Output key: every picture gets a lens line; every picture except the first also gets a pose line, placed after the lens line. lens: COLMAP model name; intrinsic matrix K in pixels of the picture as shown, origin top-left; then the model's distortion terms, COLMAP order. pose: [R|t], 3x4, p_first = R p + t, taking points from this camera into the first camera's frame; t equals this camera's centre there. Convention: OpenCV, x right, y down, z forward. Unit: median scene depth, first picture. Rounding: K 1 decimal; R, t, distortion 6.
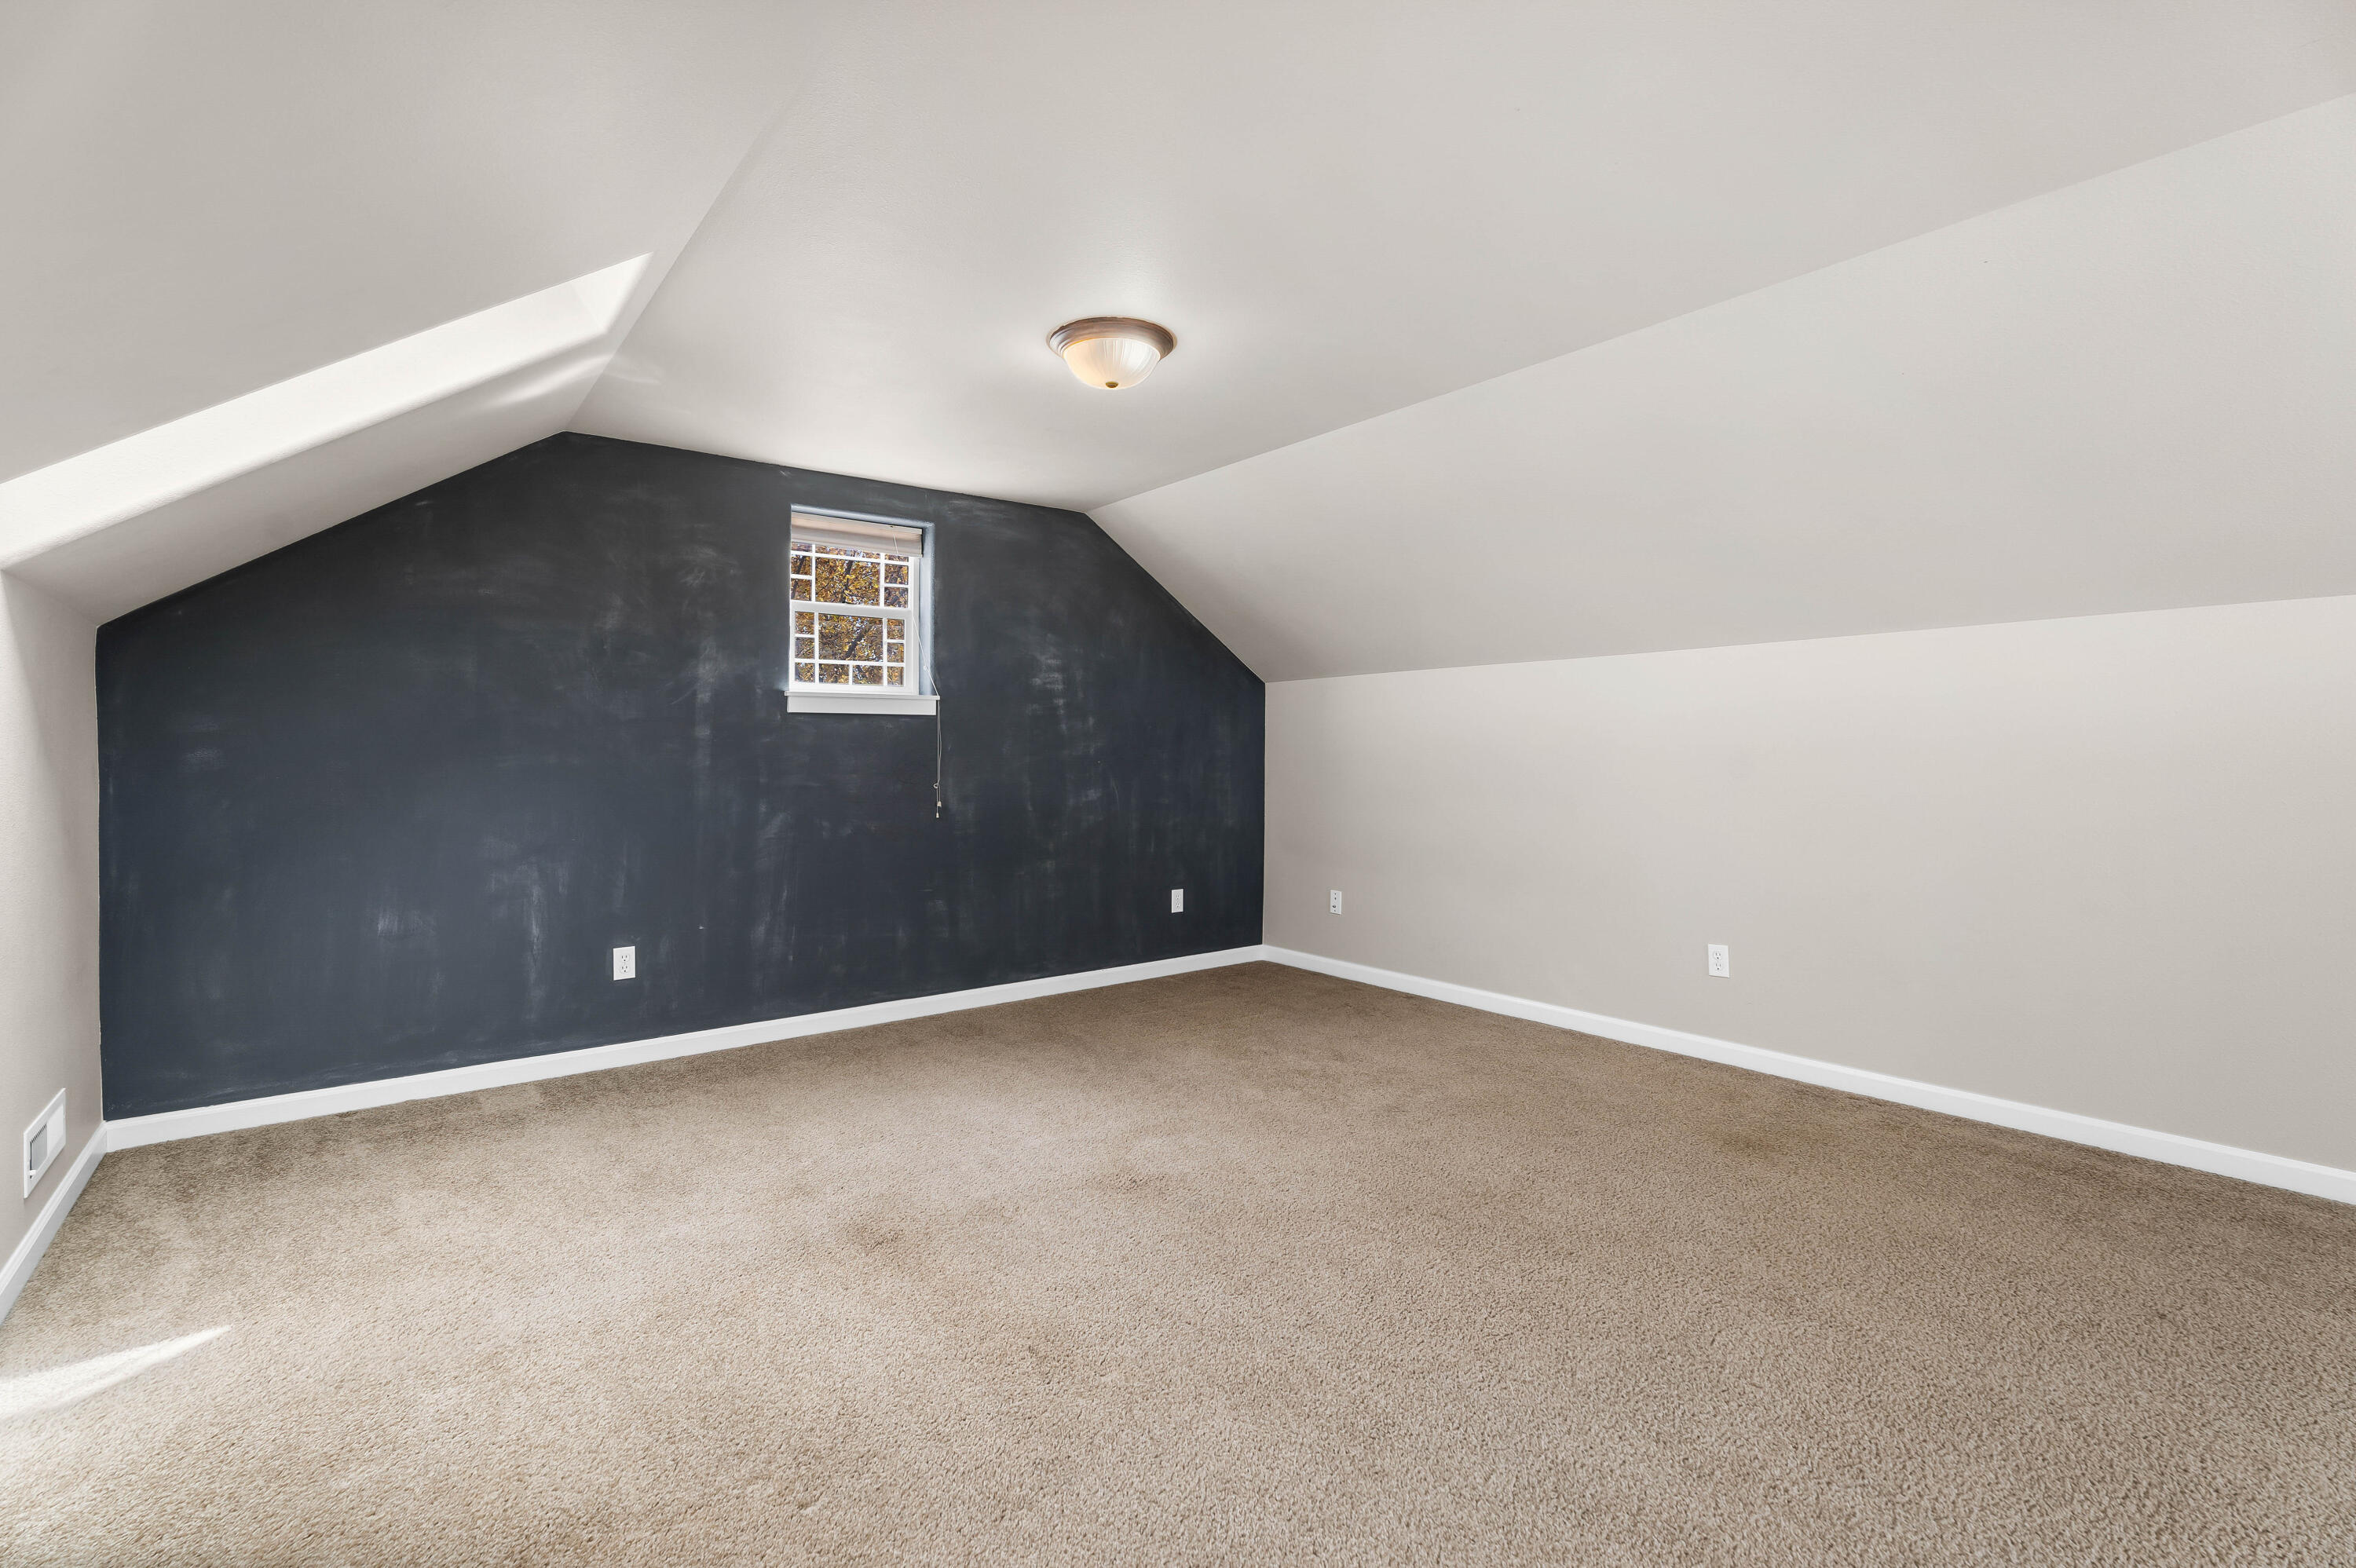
lens RADIAL K [[1062.6, 0, 1166.3], [0, 1062.6, 754.2], [0, 0, 1]] dist [-0.000063, 0.000171]
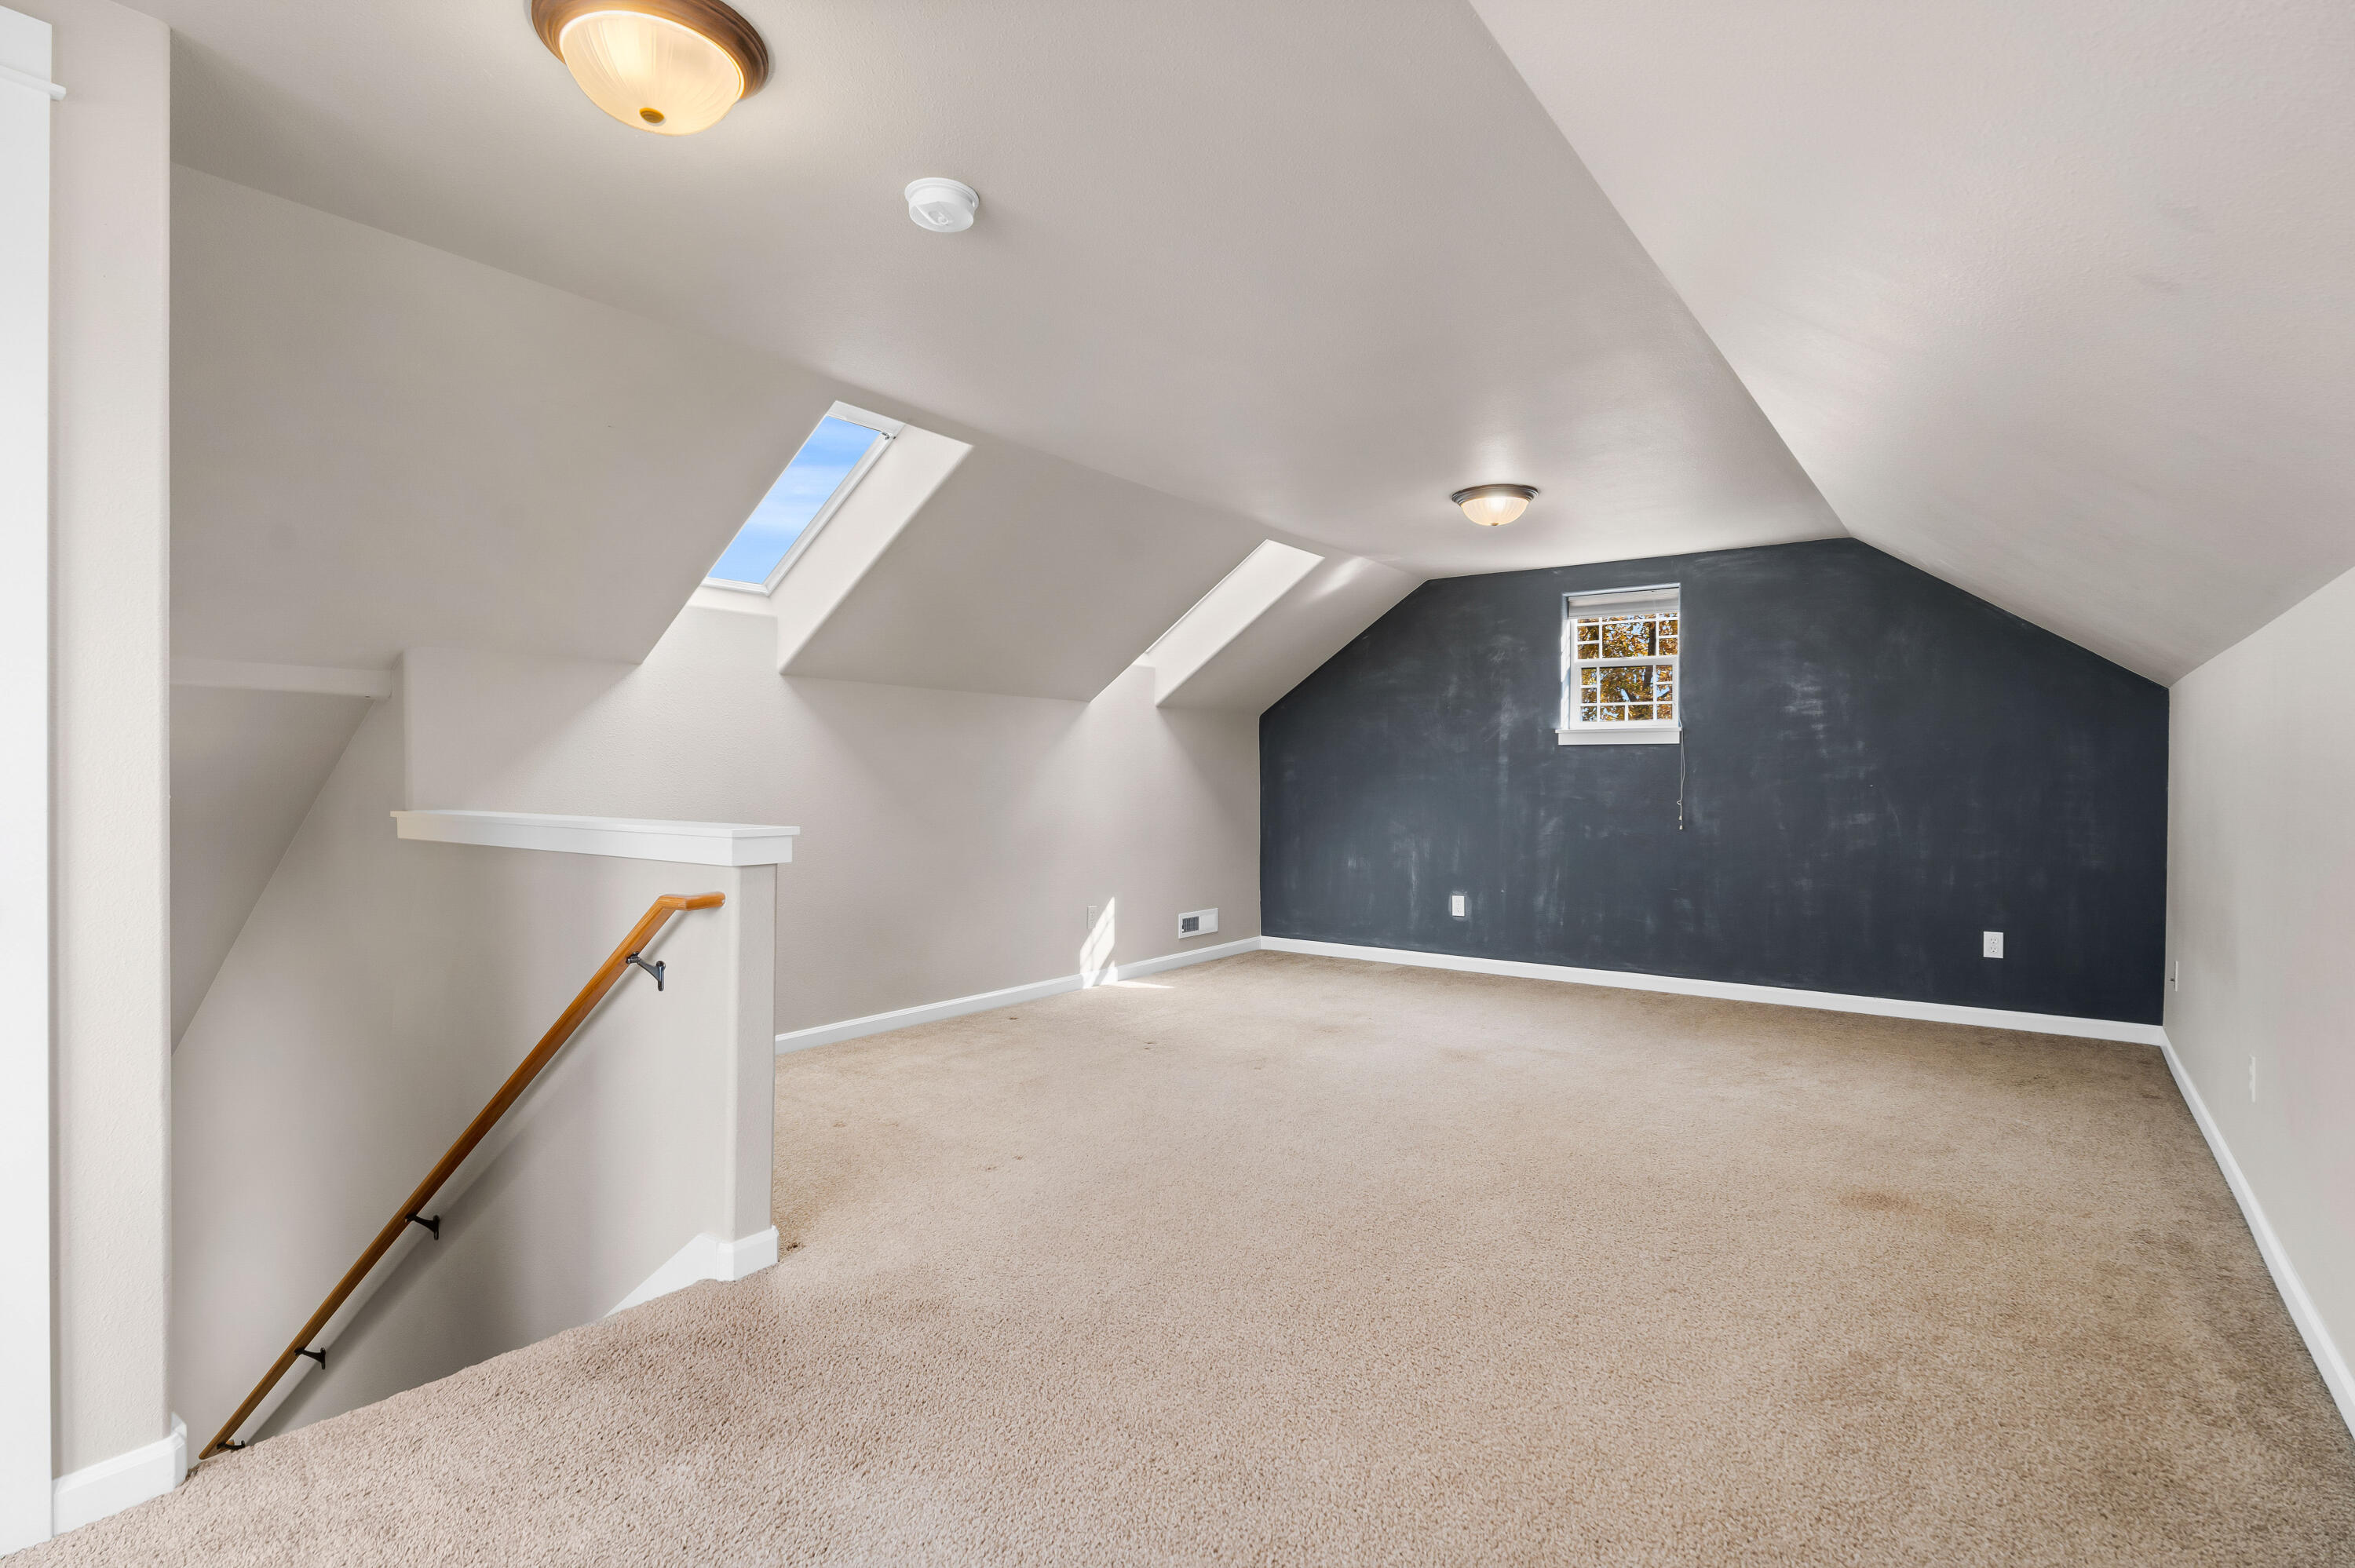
lens RADIAL K [[1156.9, 0, 1177.5], [0, 1156.9, 784.0], [0, 0, 1]] dist [0.000218, 0.000056]
pose [[0.286649, 0.012003, -0.957960, 0.903460], [-0.009112, 0.999910, 0.009803, 0.001237], [0.957992, 0.005919, 0.286733, 0.089315]]
